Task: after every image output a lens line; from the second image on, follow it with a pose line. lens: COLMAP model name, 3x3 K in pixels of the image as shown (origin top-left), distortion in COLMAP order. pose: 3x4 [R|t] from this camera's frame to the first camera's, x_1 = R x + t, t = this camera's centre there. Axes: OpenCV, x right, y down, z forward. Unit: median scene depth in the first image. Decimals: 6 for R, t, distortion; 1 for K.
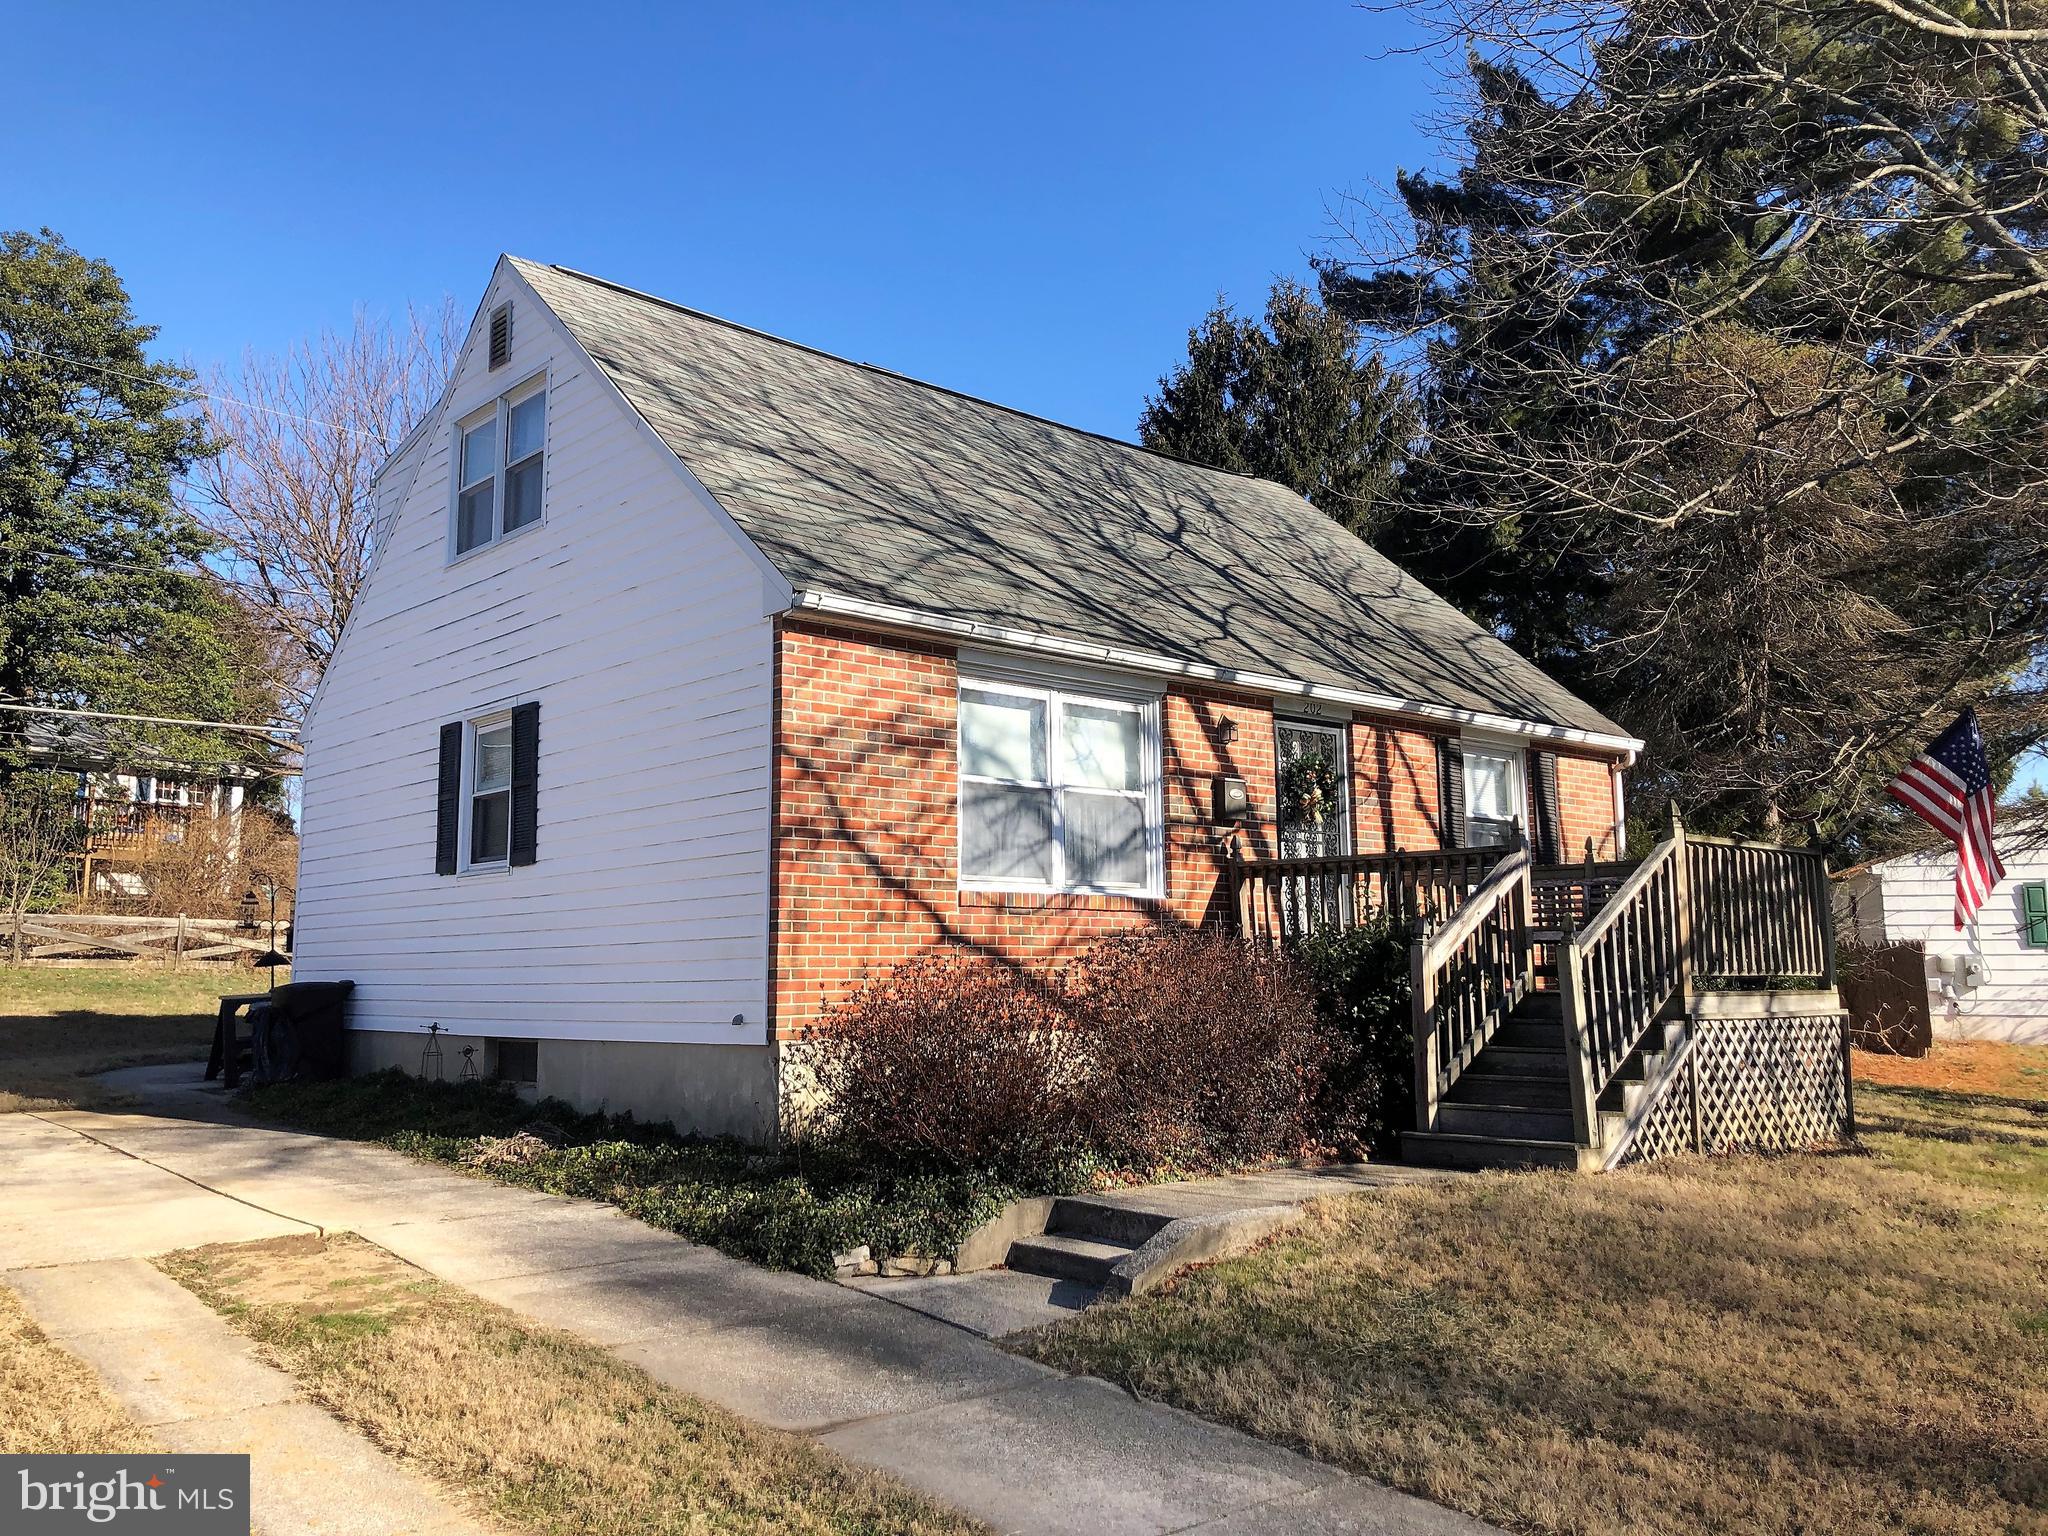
lens RADIAL K [[1671.7, 0, 1018.3], [0, 1671.7, 734.7], [0, 0, 1]] dist [0.058923, -0.109372]
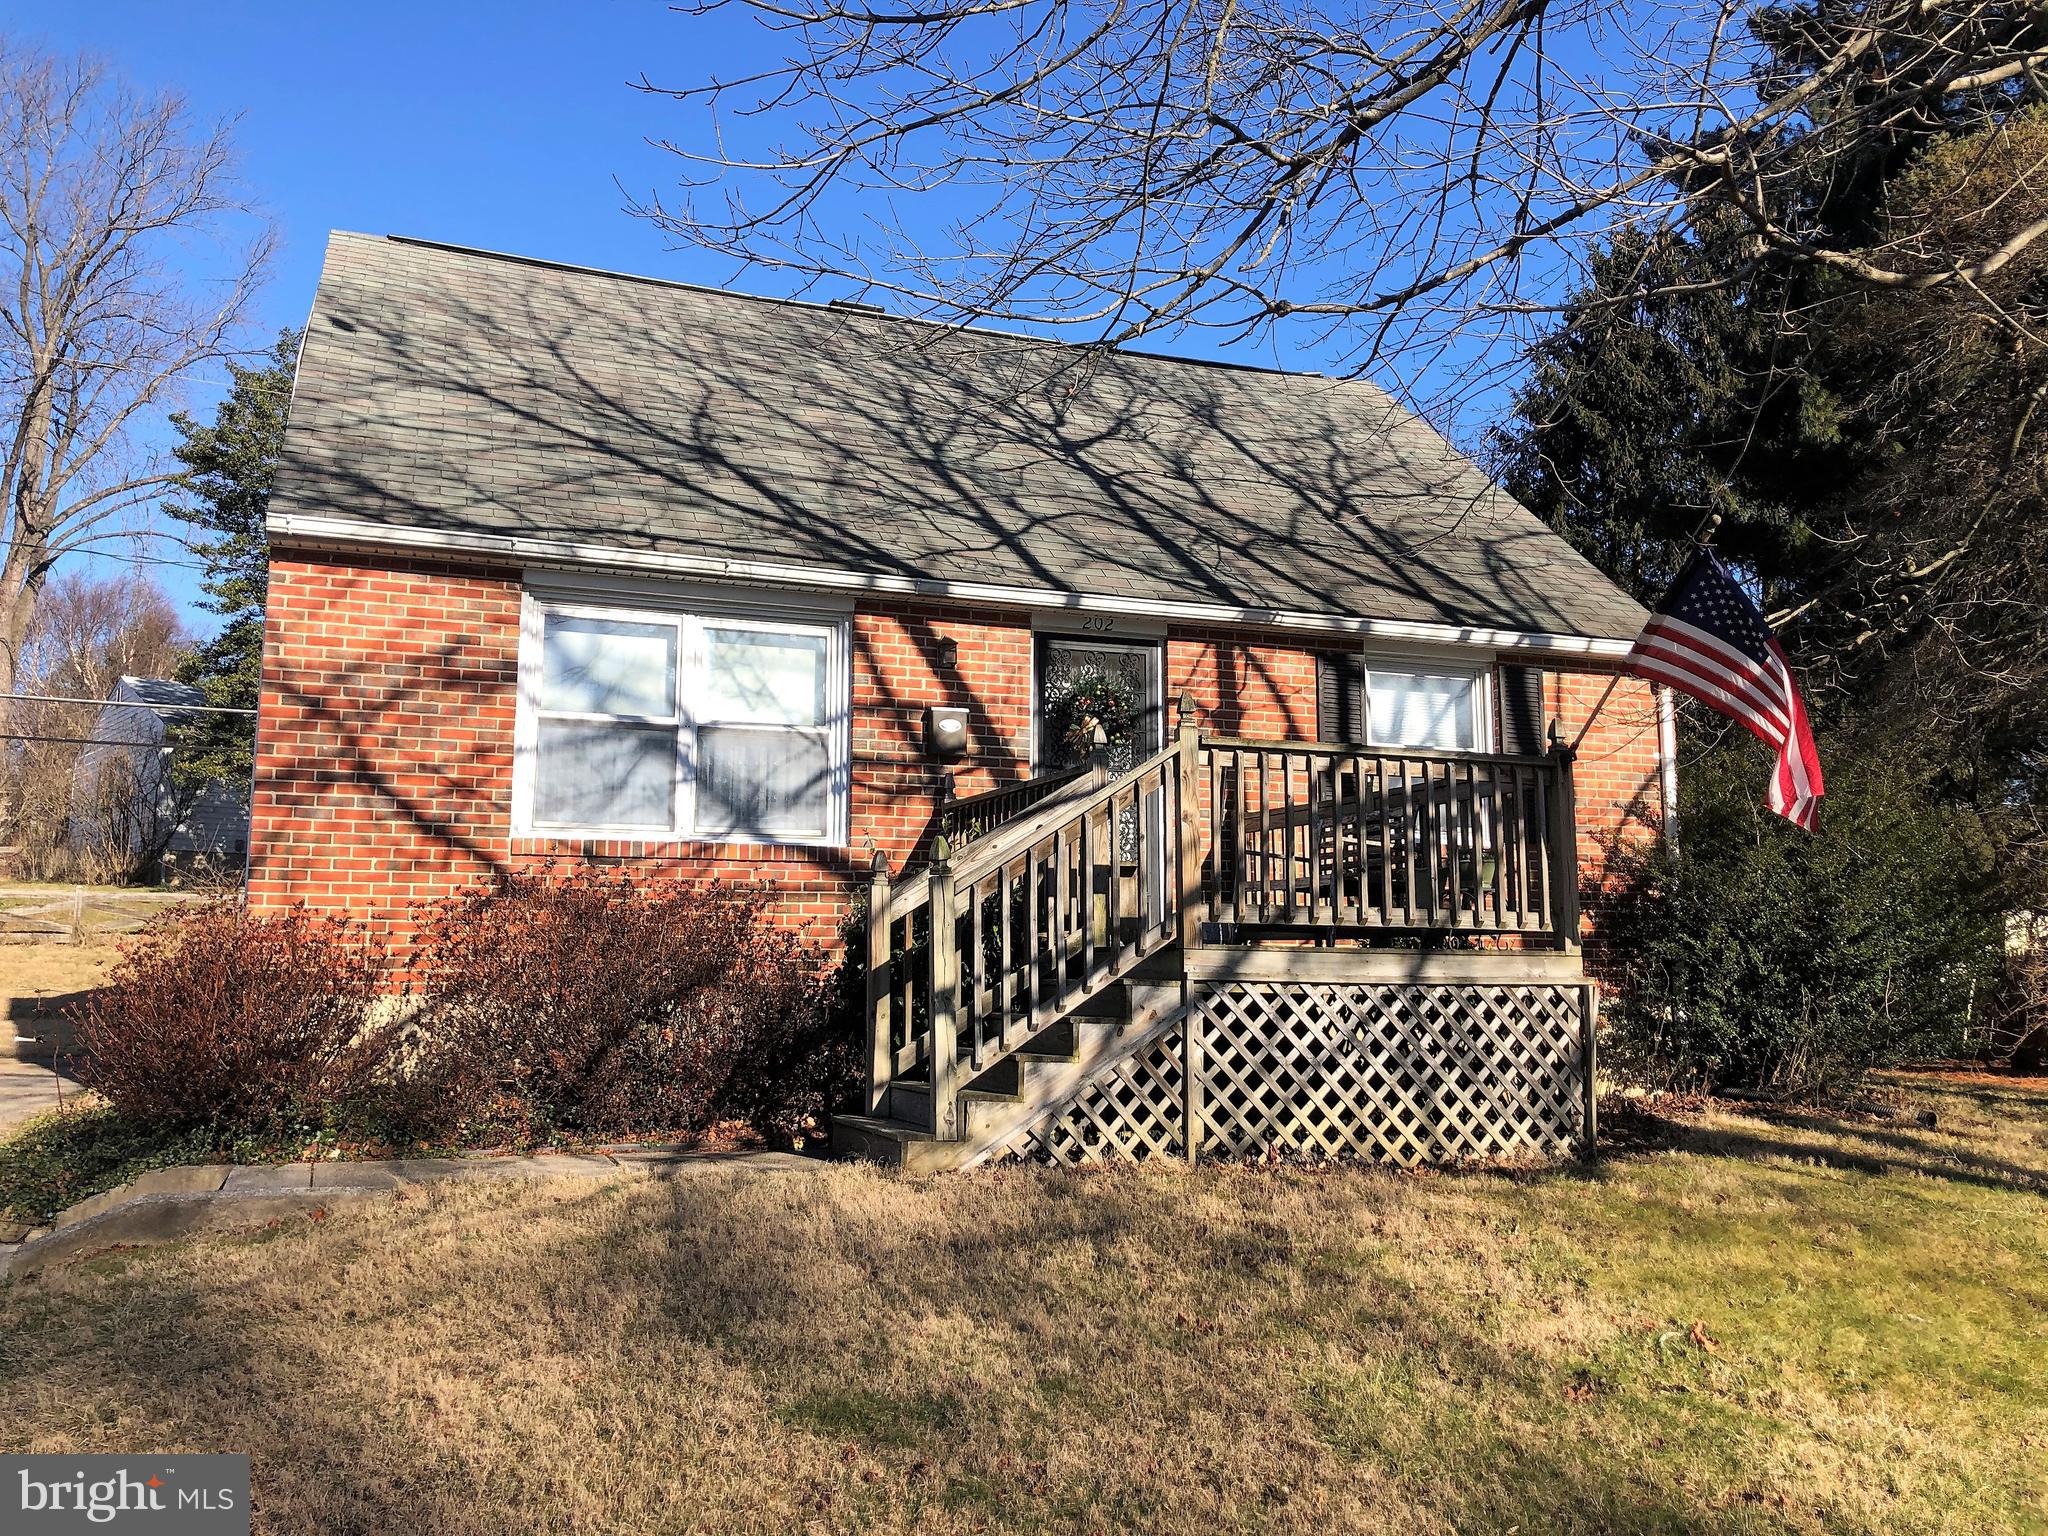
lens RADIAL K [[1671.7, 0, 1018.3], [0, 1671.7, 734.7], [0, 0, 1]] dist [0.058923, -0.109372]
pose [[0.931474, -0.043393, -0.361210, 0.476702], [0.042543, 0.999041, -0.010310, 0.051072], [0.361311, -0.005764, 0.932427, 0.220665]]
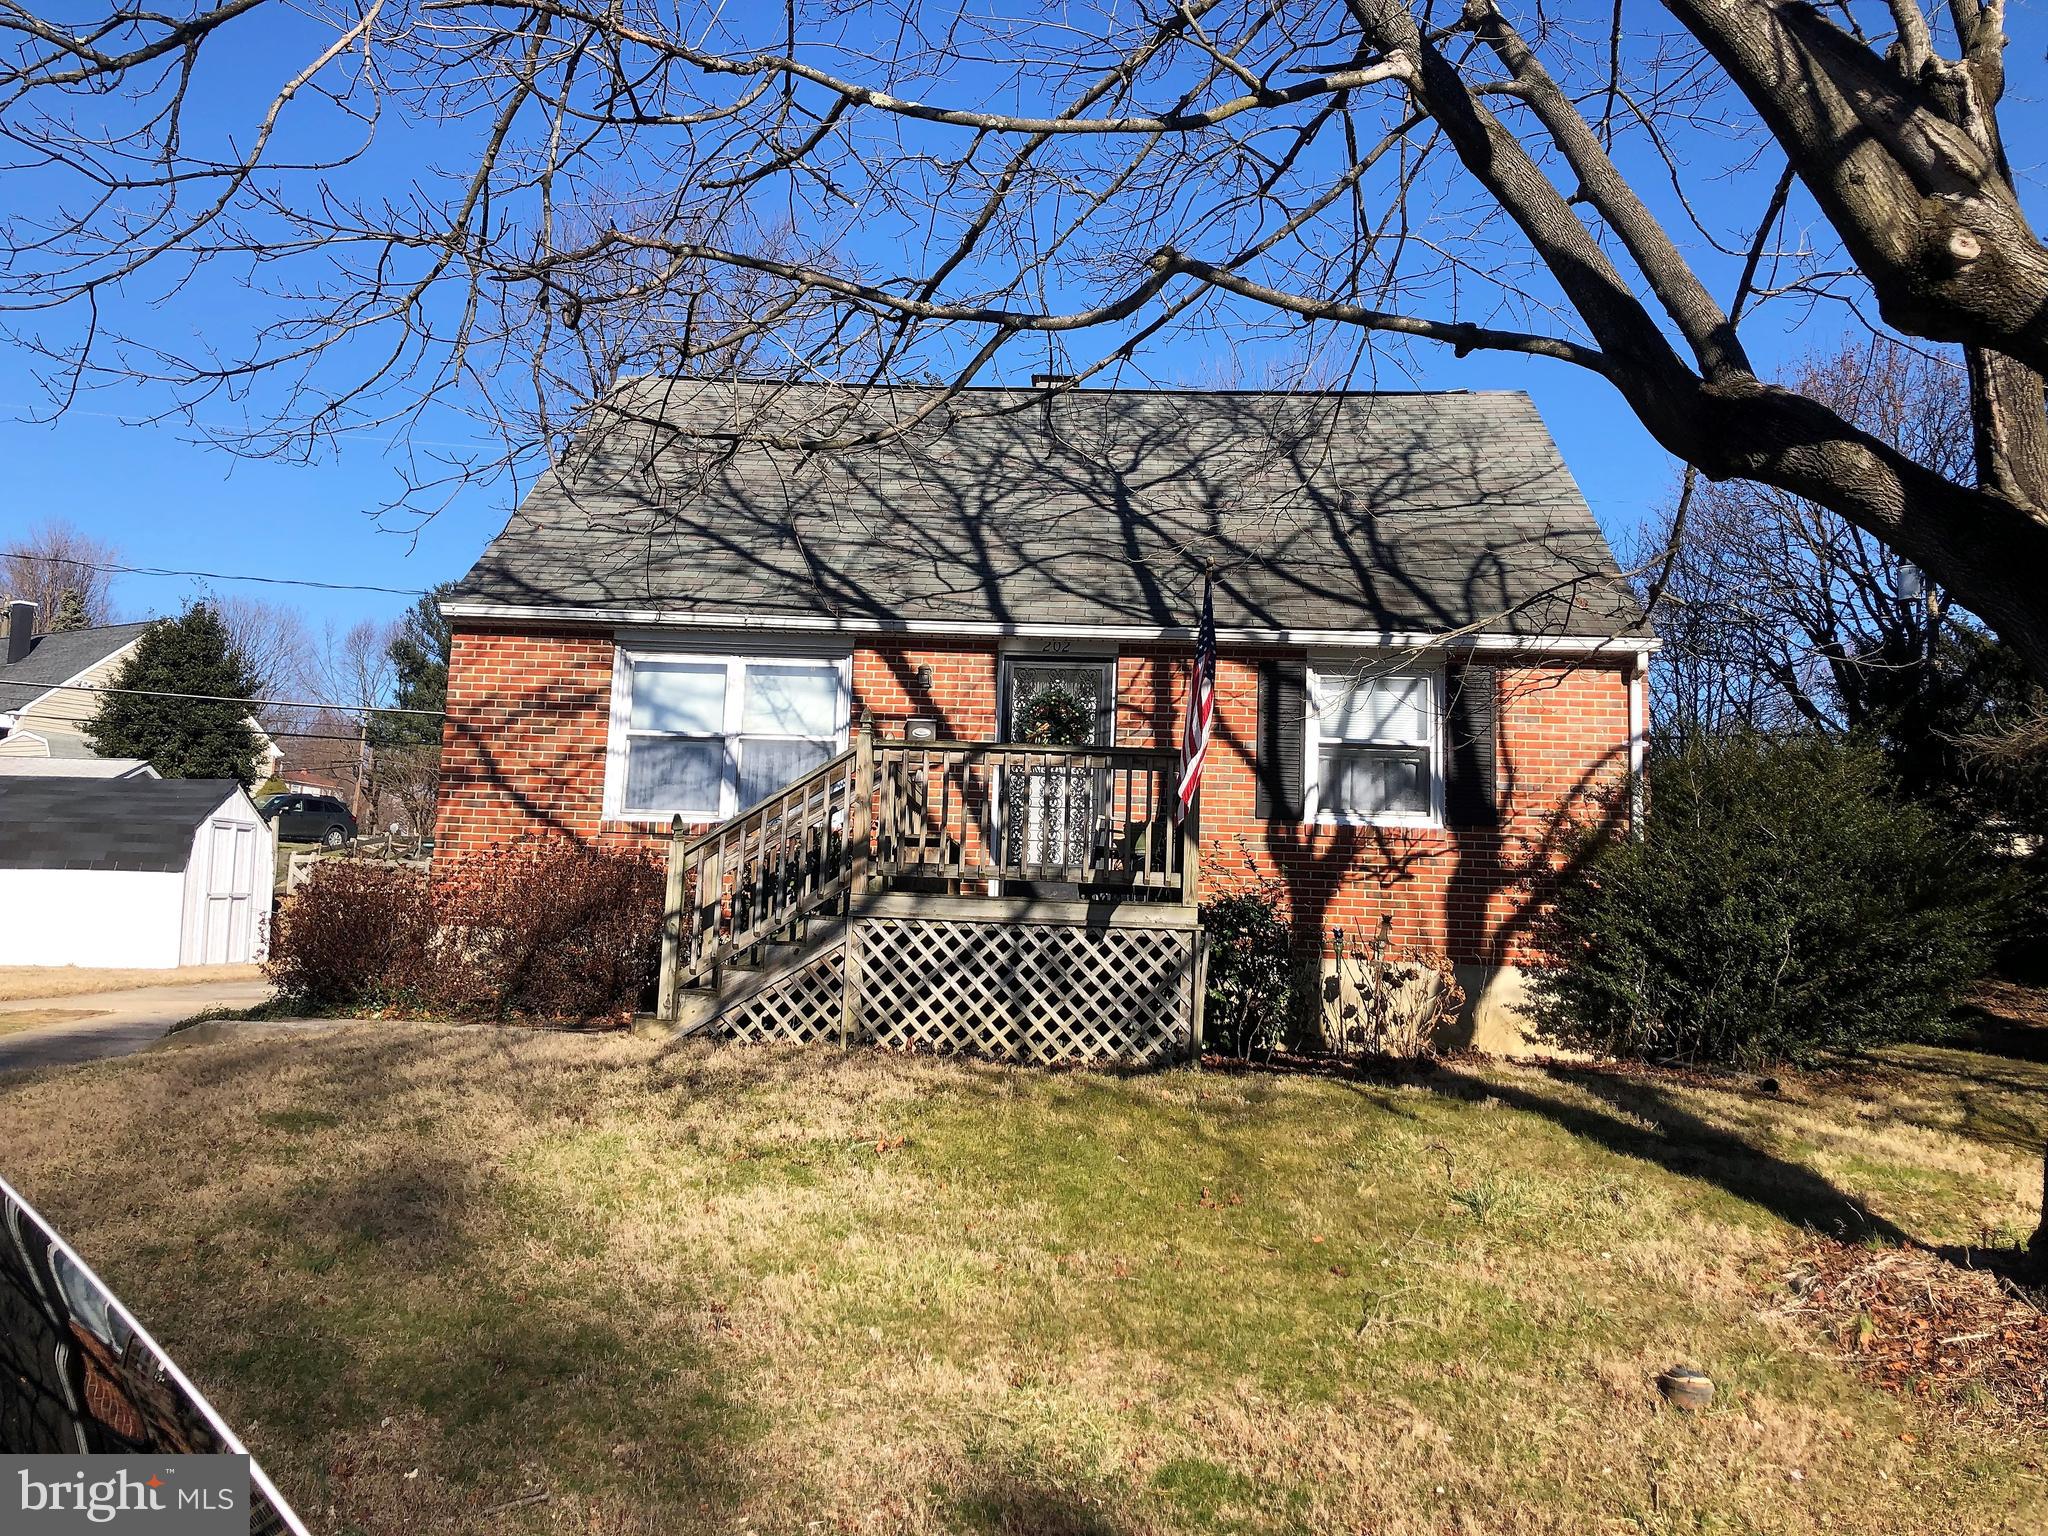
lens RADIAL K [[1671.7, 0, 1018.3], [0, 1671.7, 734.7], [0, 0, 1]] dist [0.058923, -0.109372]
pose [[0.704970, -0.064282, -0.706318, 0.973561], [0.057699, 0.997781, -0.033219, 0.079084], [0.706886, -0.017335, 0.707115, 0.282405]]
